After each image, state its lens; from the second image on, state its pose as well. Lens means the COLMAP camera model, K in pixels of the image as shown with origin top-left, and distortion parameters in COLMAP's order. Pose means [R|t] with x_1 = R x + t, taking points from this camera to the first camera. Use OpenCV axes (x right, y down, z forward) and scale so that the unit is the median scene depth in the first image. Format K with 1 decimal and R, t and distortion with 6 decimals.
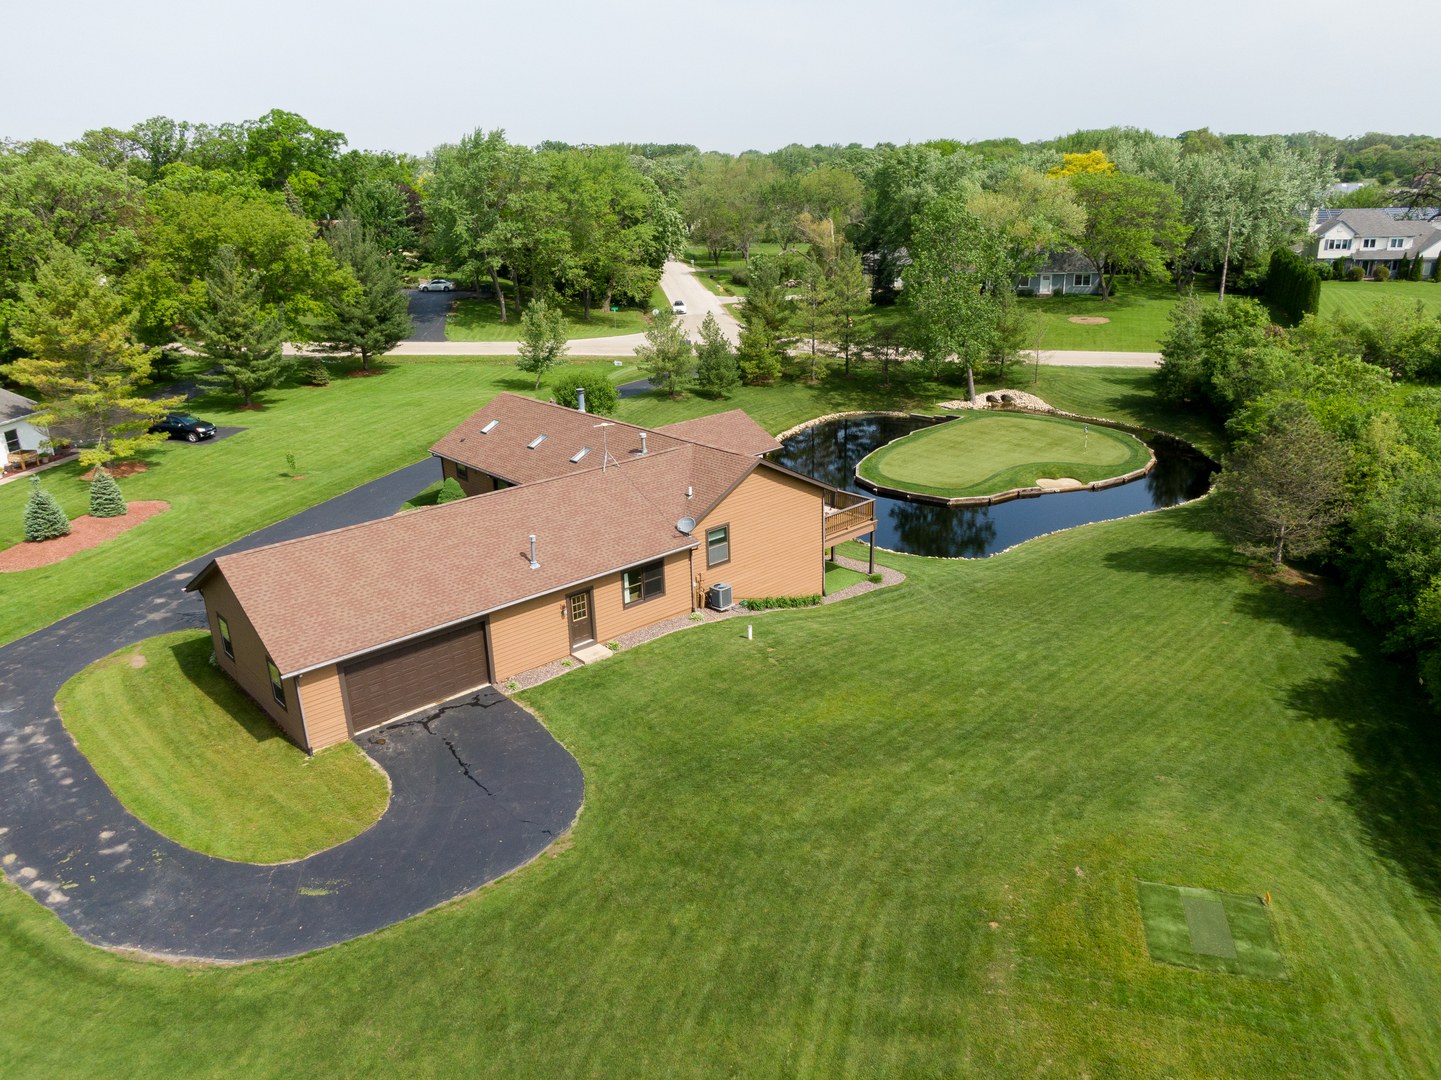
lens RADIAL K [[1024.8, 0, 721.6], [0, 1024.8, 535.5], [0, 0, 1]] dist [0.036614, -0.053016]
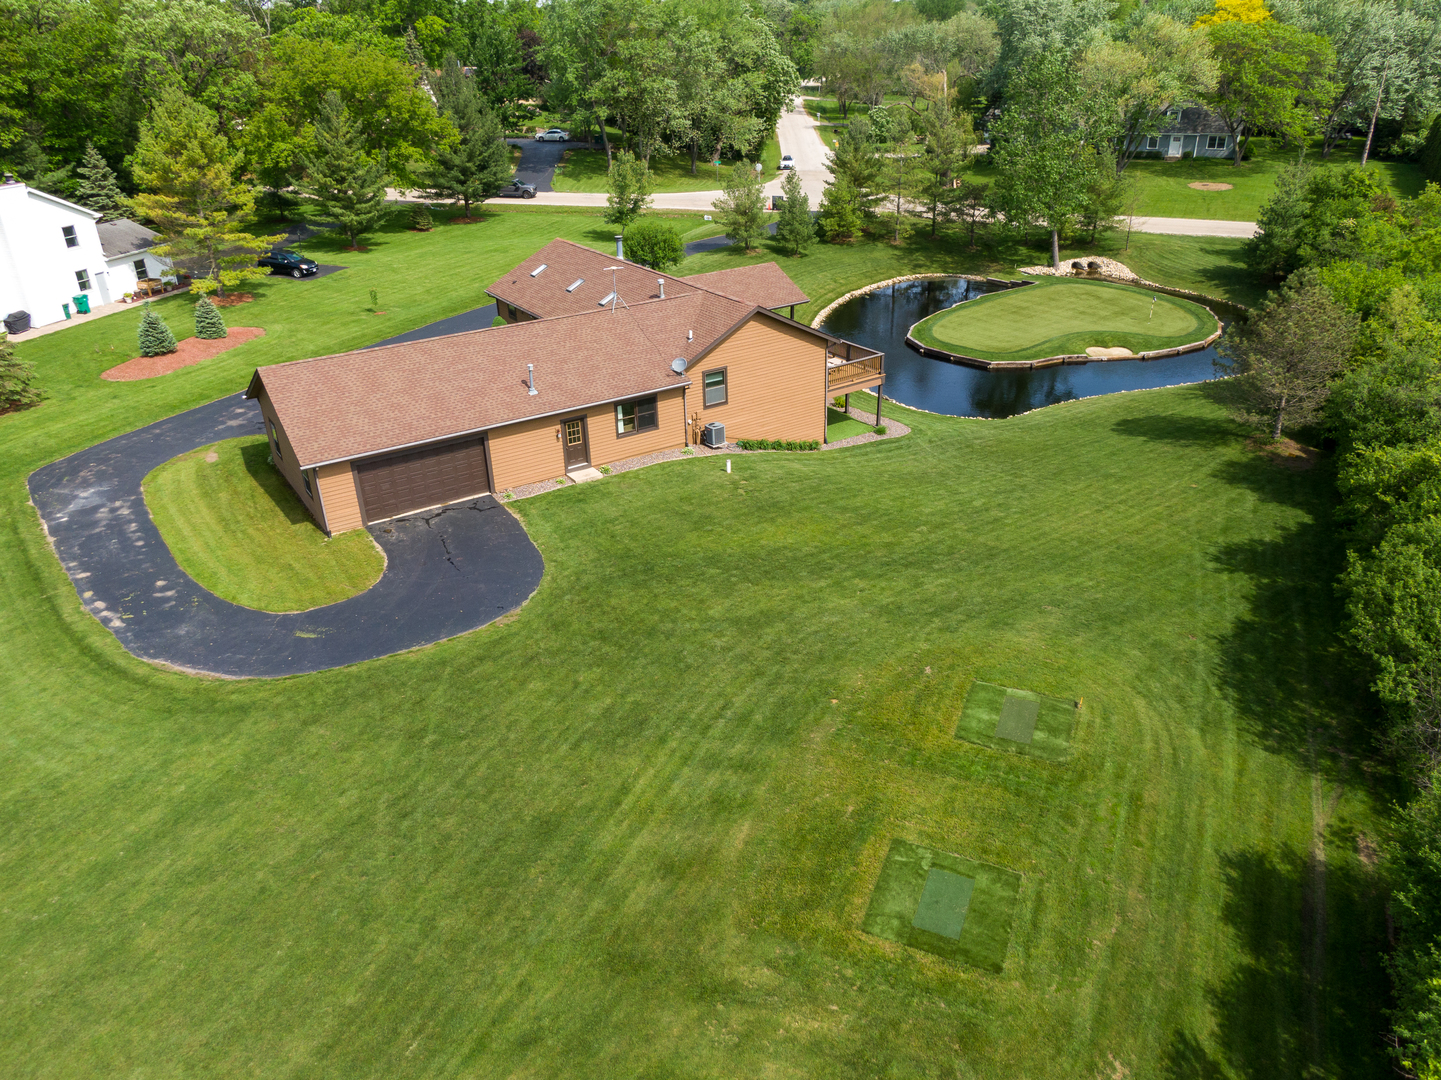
lens RADIAL K [[1020.9, 0, 720.5], [0, 1020.9, 540.0], [0, 0, 1]] dist [0.075080, -0.137490]
pose [[0.989176, 0.069749, -0.129095, 0.157772], [-0.052336, 0.989642, 0.133679, 0.025640], [0.137082, -0.125476, 0.982580, -0.085803]]
